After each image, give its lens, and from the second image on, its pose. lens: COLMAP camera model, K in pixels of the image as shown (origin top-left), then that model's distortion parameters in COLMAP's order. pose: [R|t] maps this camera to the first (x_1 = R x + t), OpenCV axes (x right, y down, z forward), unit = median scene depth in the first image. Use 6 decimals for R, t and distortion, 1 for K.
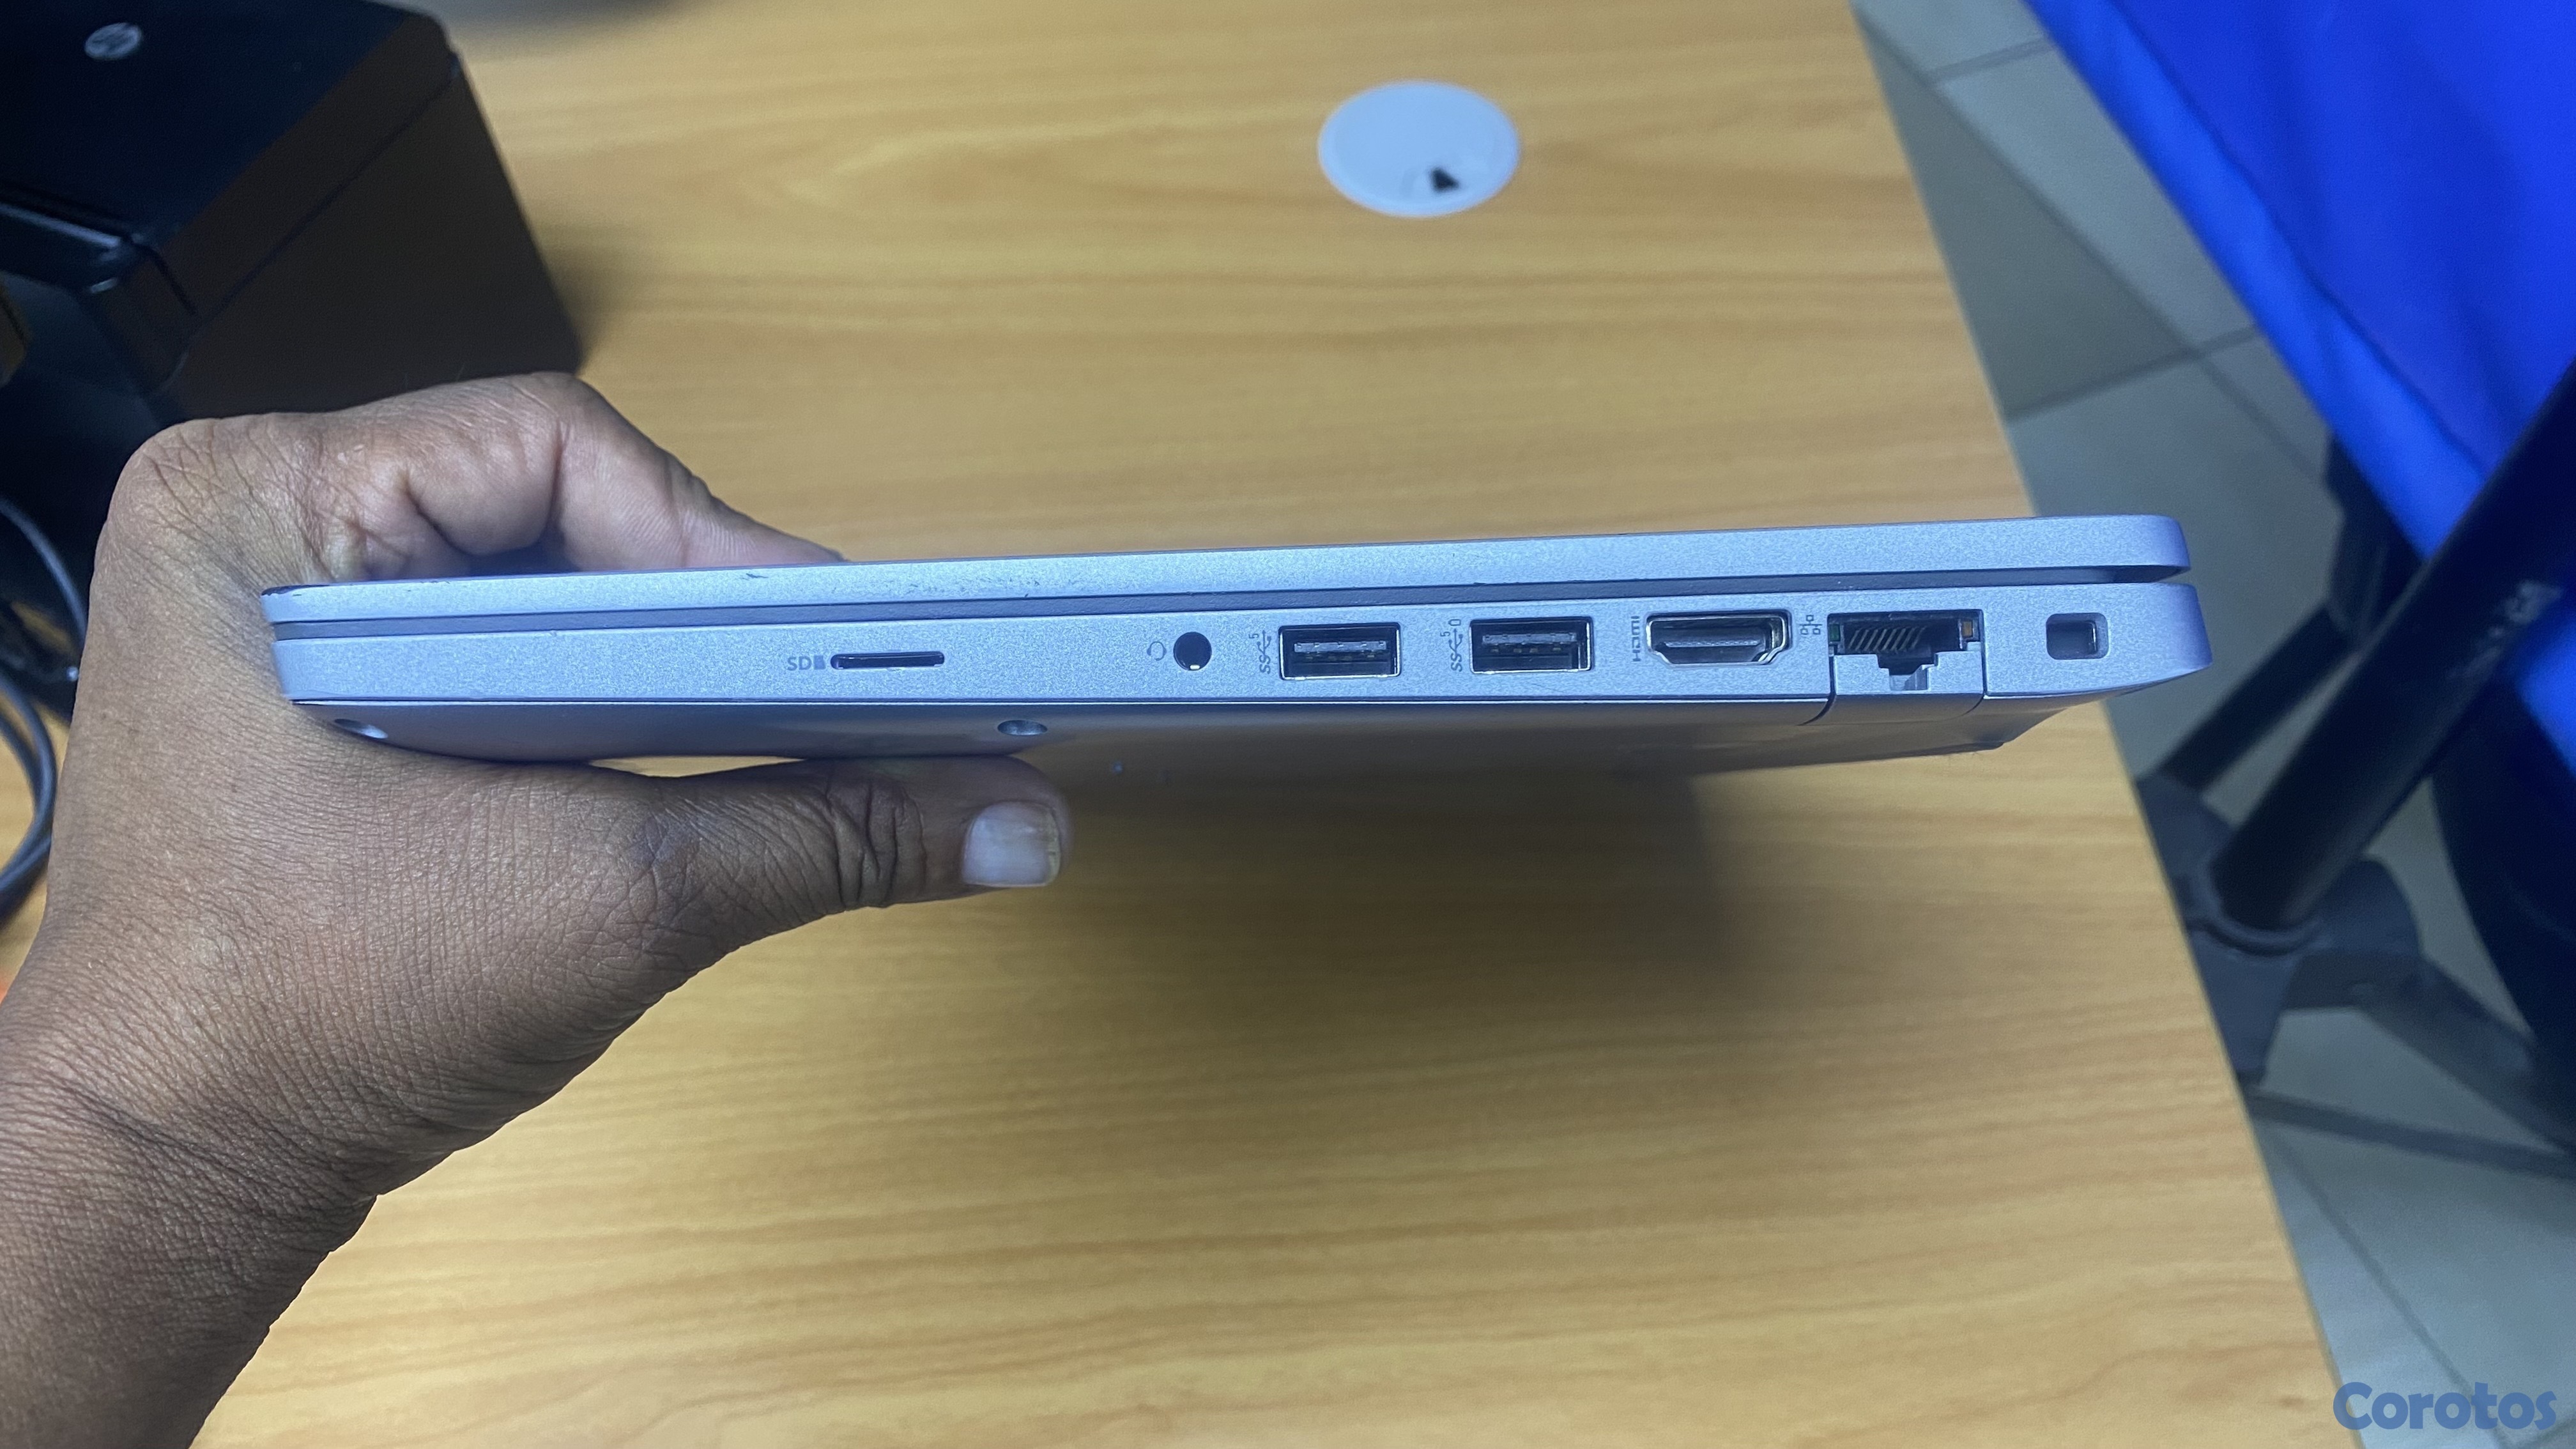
lens RADIAL K [[1999.1, 0, 1297.6], [0, 1999.1, 693.1], [0, 0, 1]] dist [-0.013757, 0.004887]
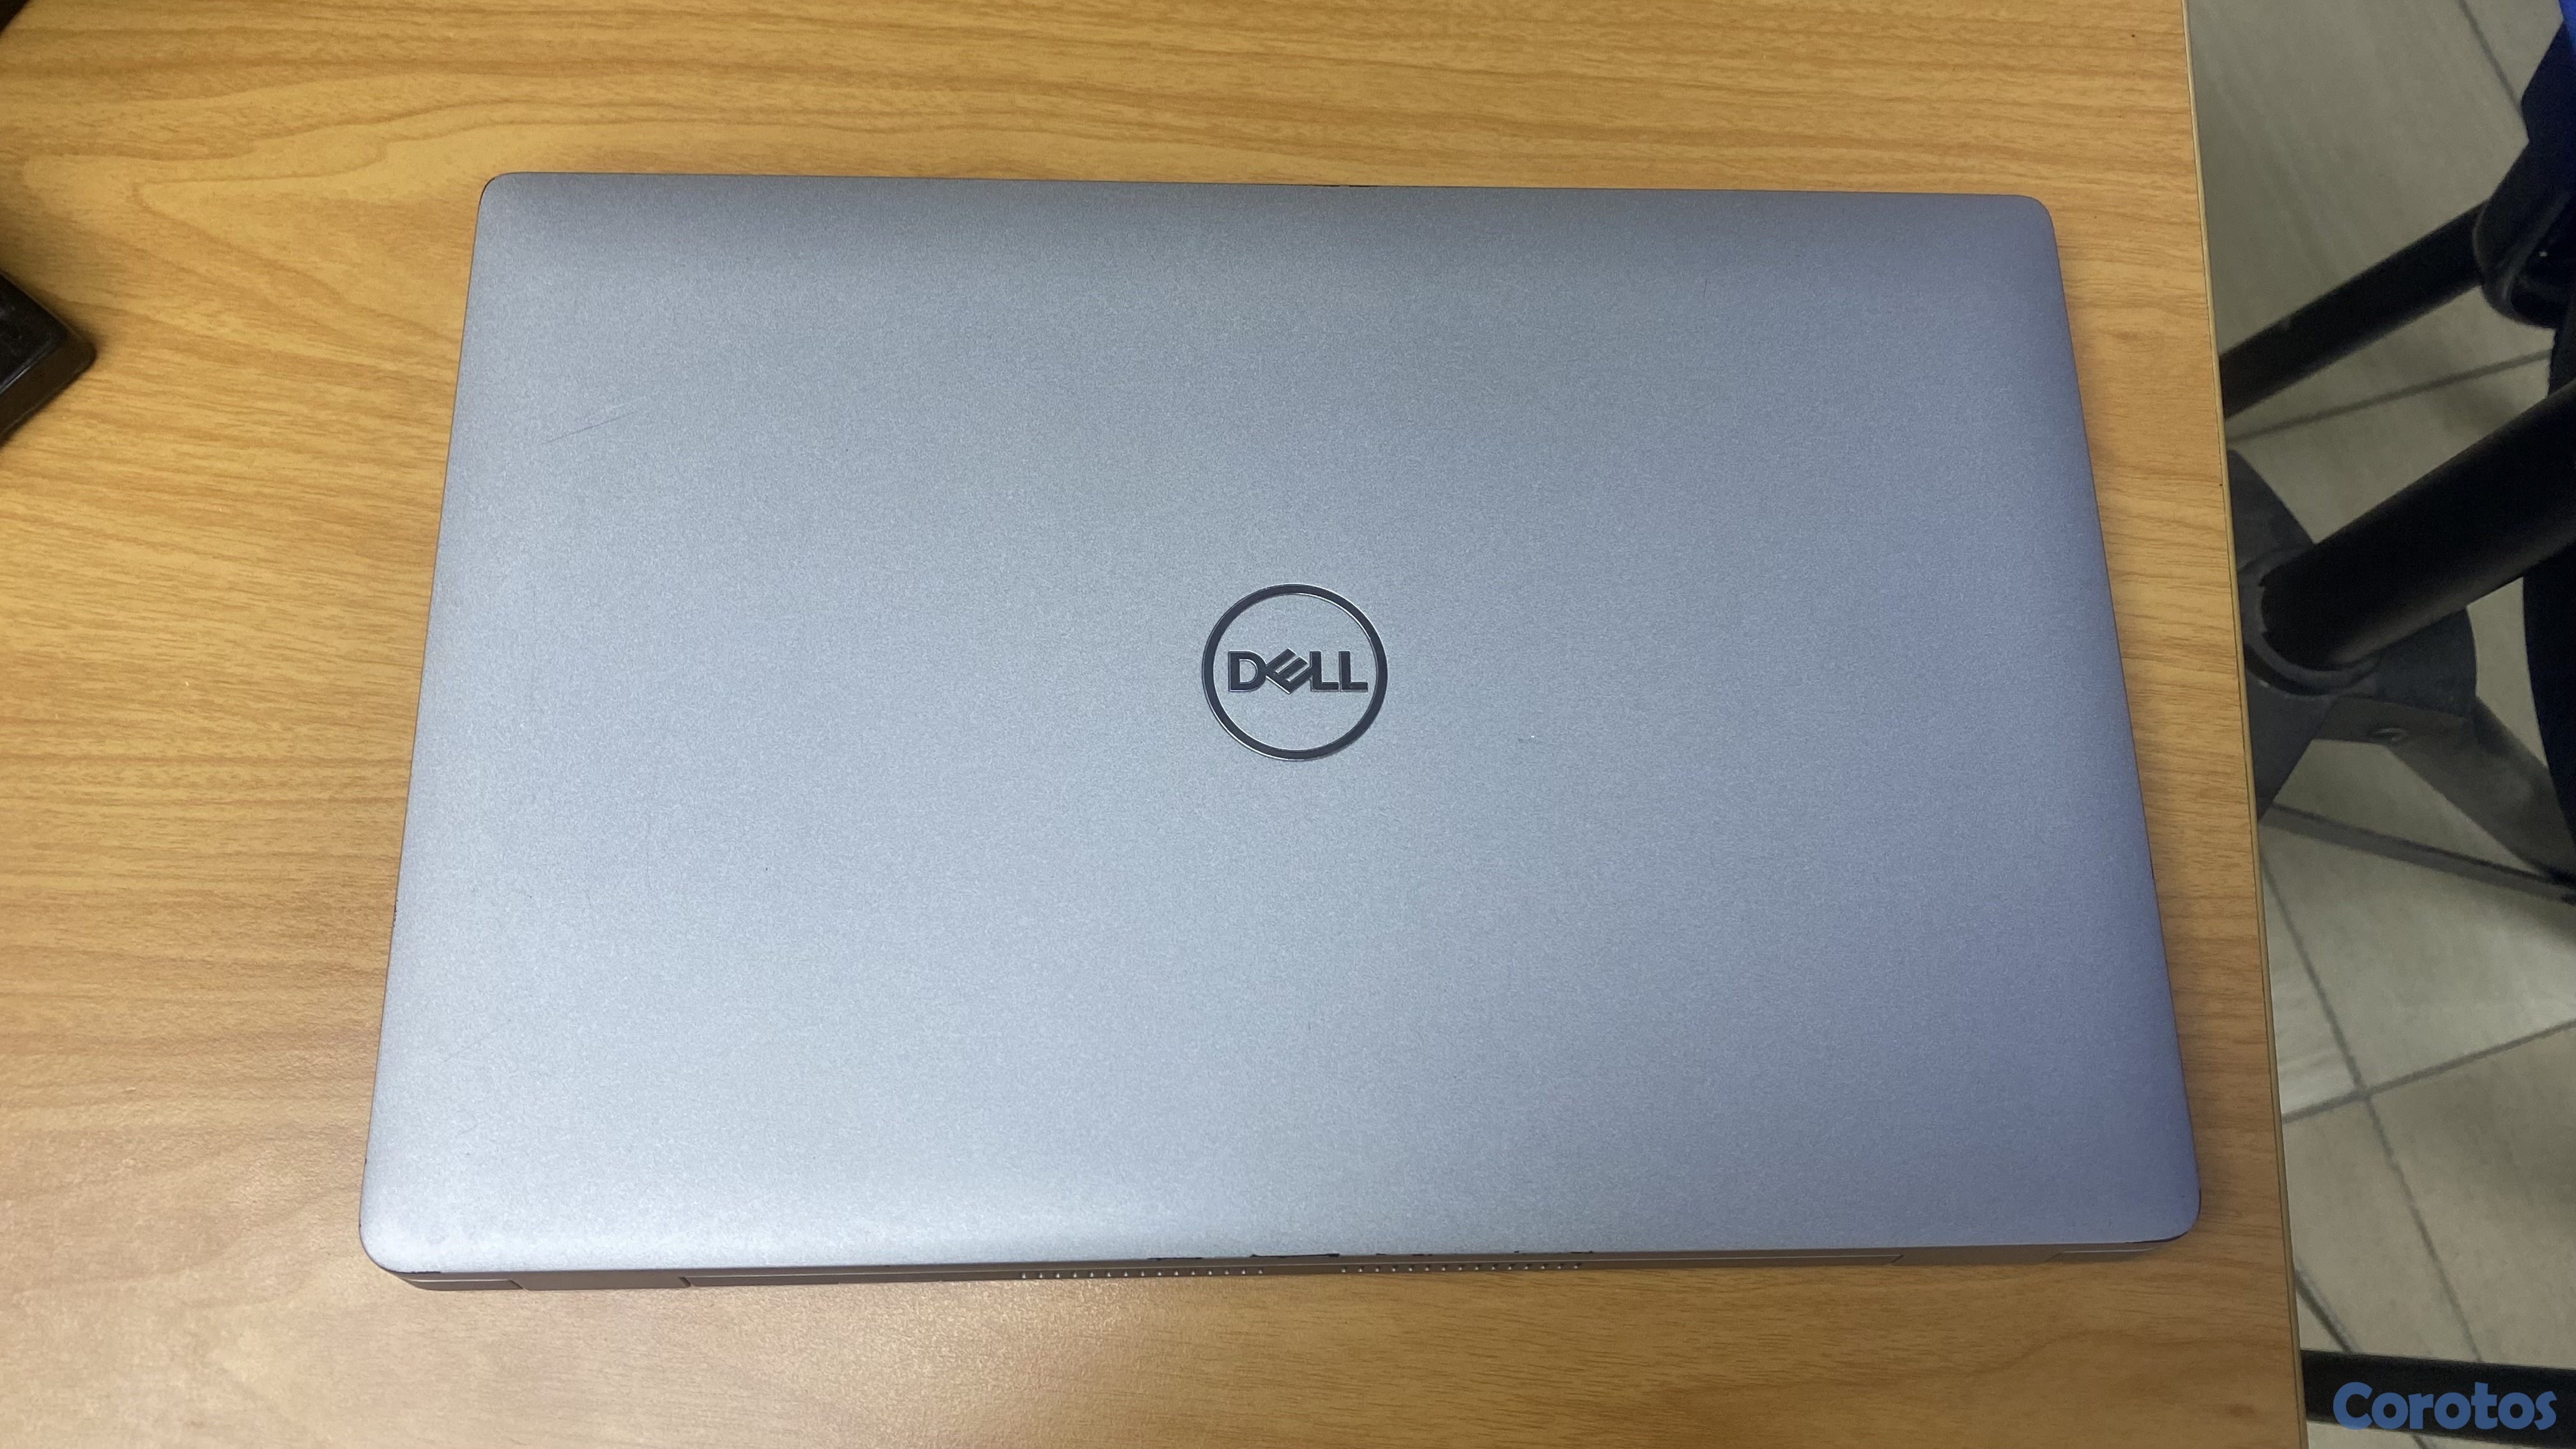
lens RADIAL K [[1999.1, 0, 1311.3], [0, 1999.1, 722.4], [0, 0, 1]] dist [-0.013757, 0.004887]
pose [[0.991212, 0.124375, 0.045059, 0.022225], [-0.132280, 0.935040, 0.328942, -0.112490], [-0.001220, -0.332012, 0.943275, 0.222616]]
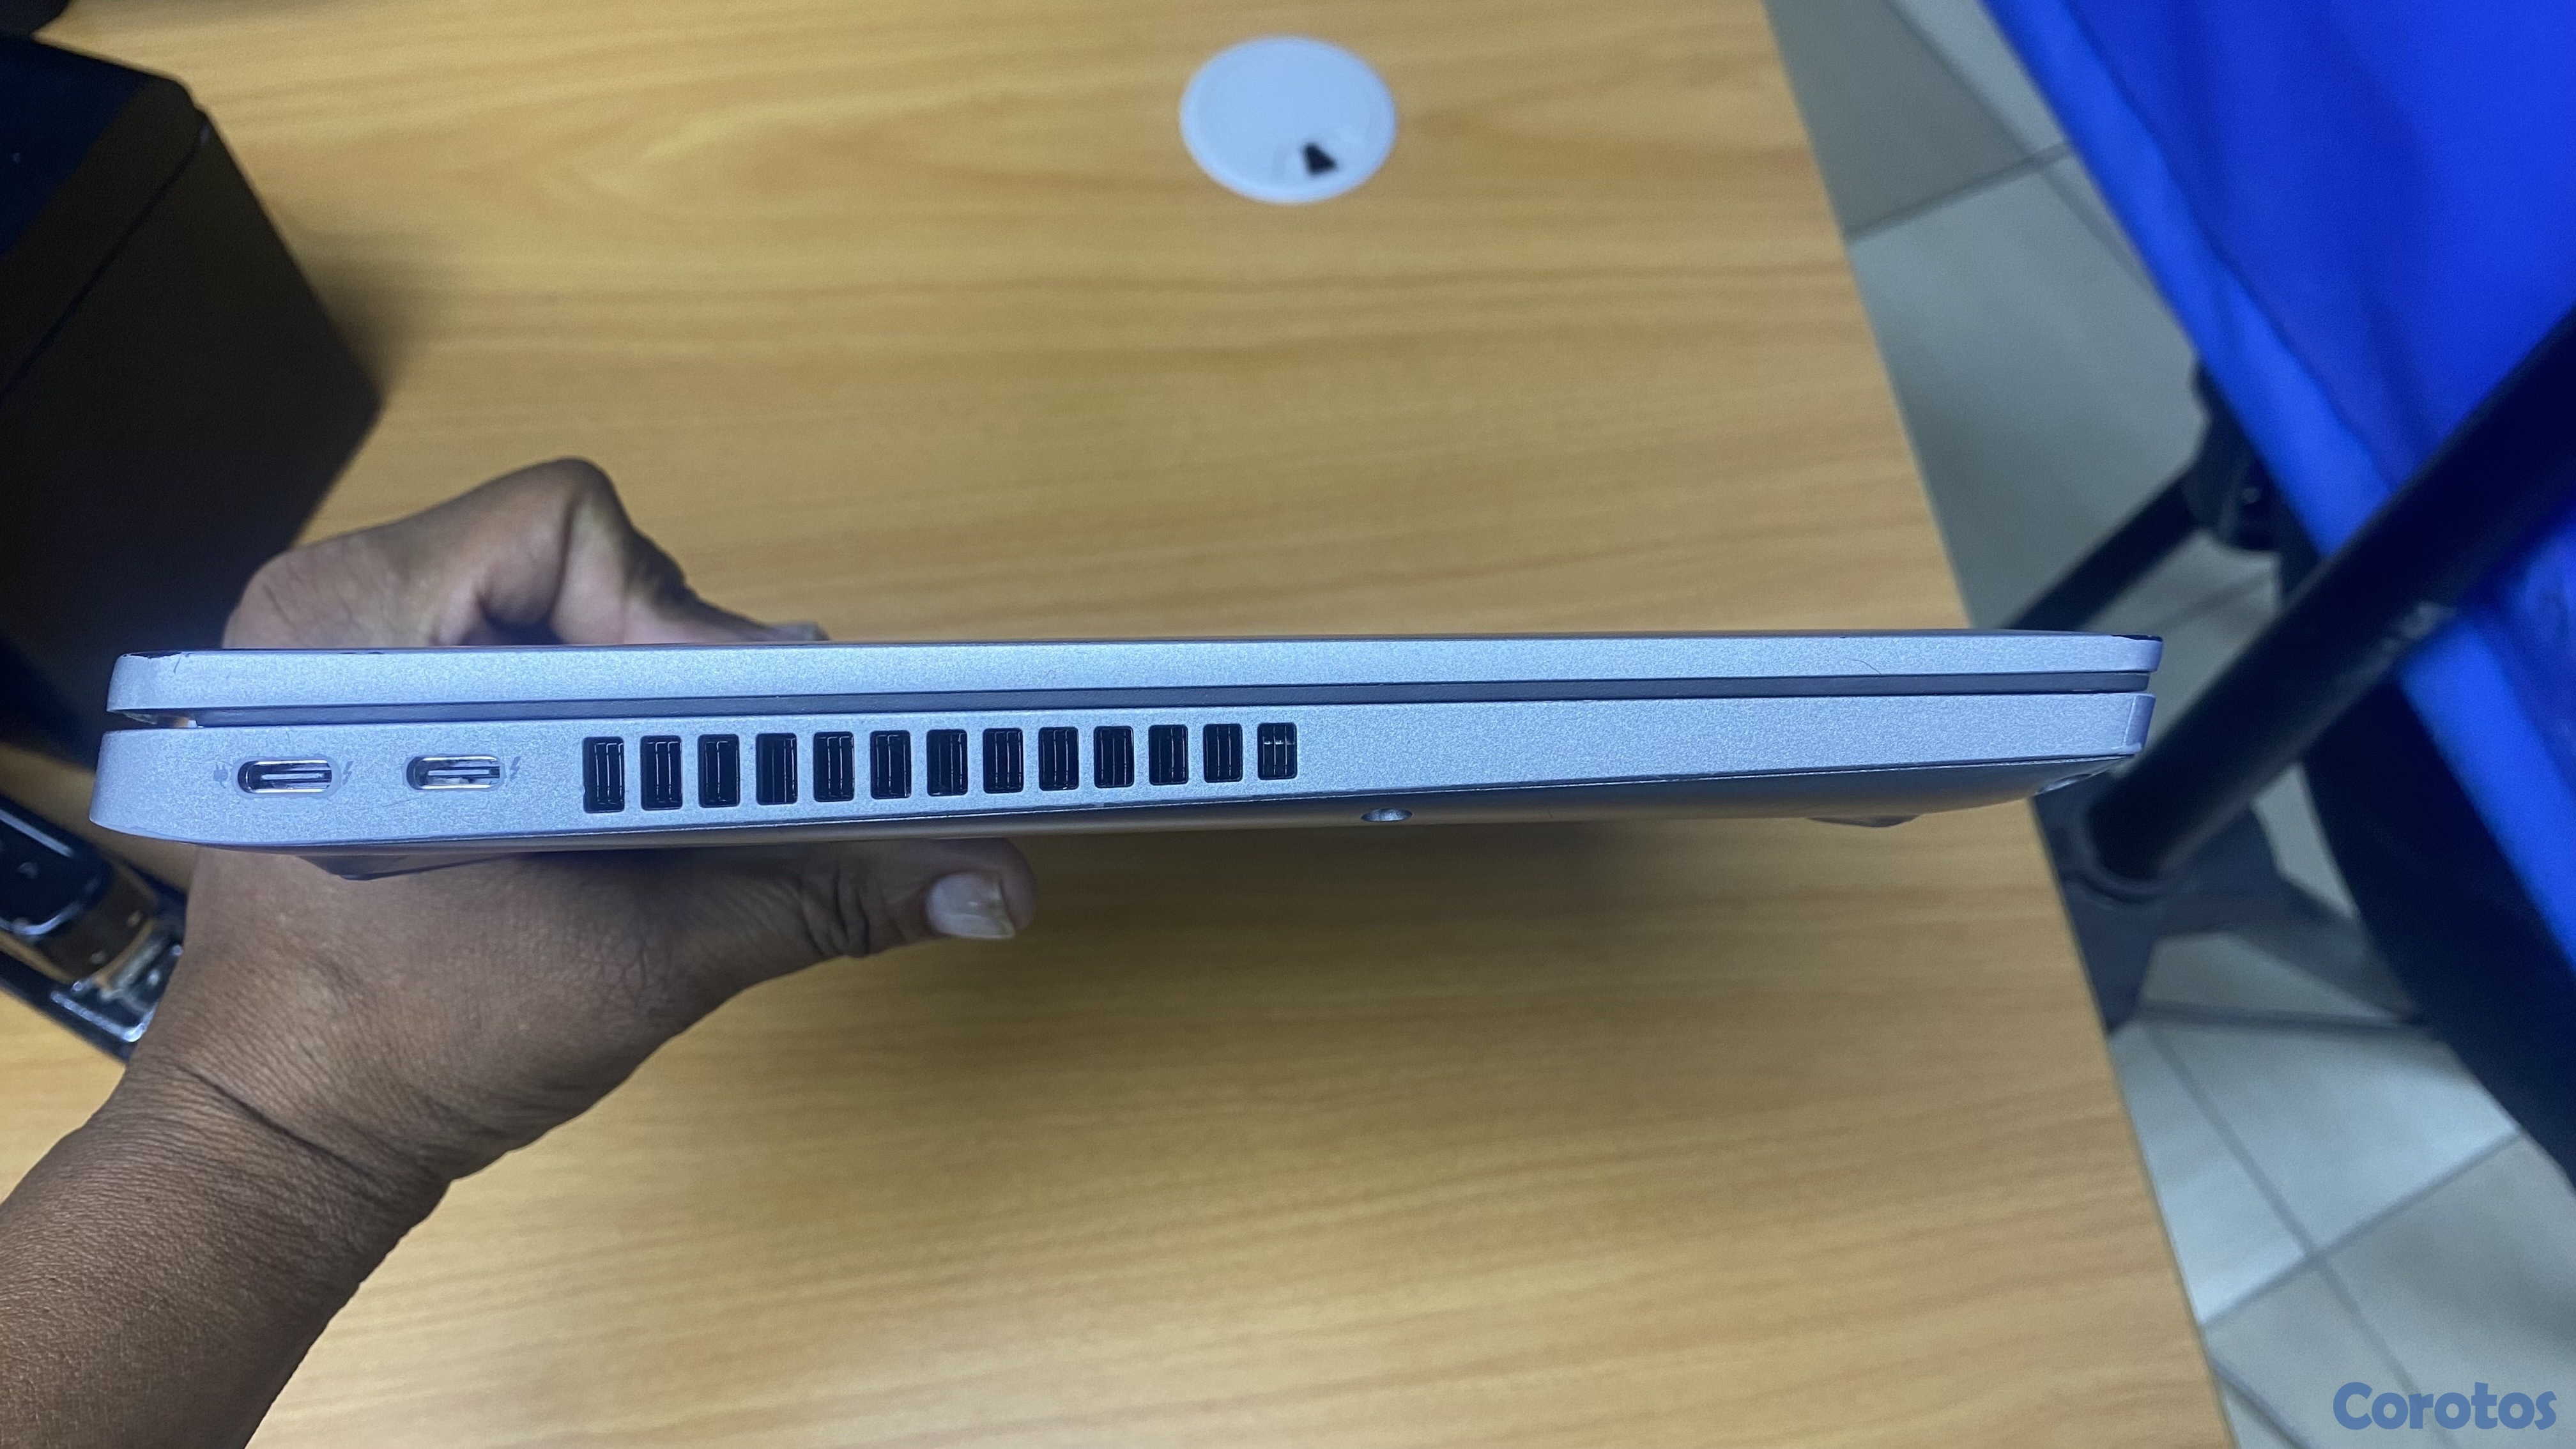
lens RADIAL K [[1999.1, 0, 1292.9], [0, 1999.1, 699.1], [0, 0, 1]] dist [-0.013757, 0.004887]
pose [[0.995724, -0.040487, 0.083029, -0.029814], [0.028513, 0.989651, 0.140631, -0.165294], [-0.087863, -0.137662, 0.986574, 0.063035]]
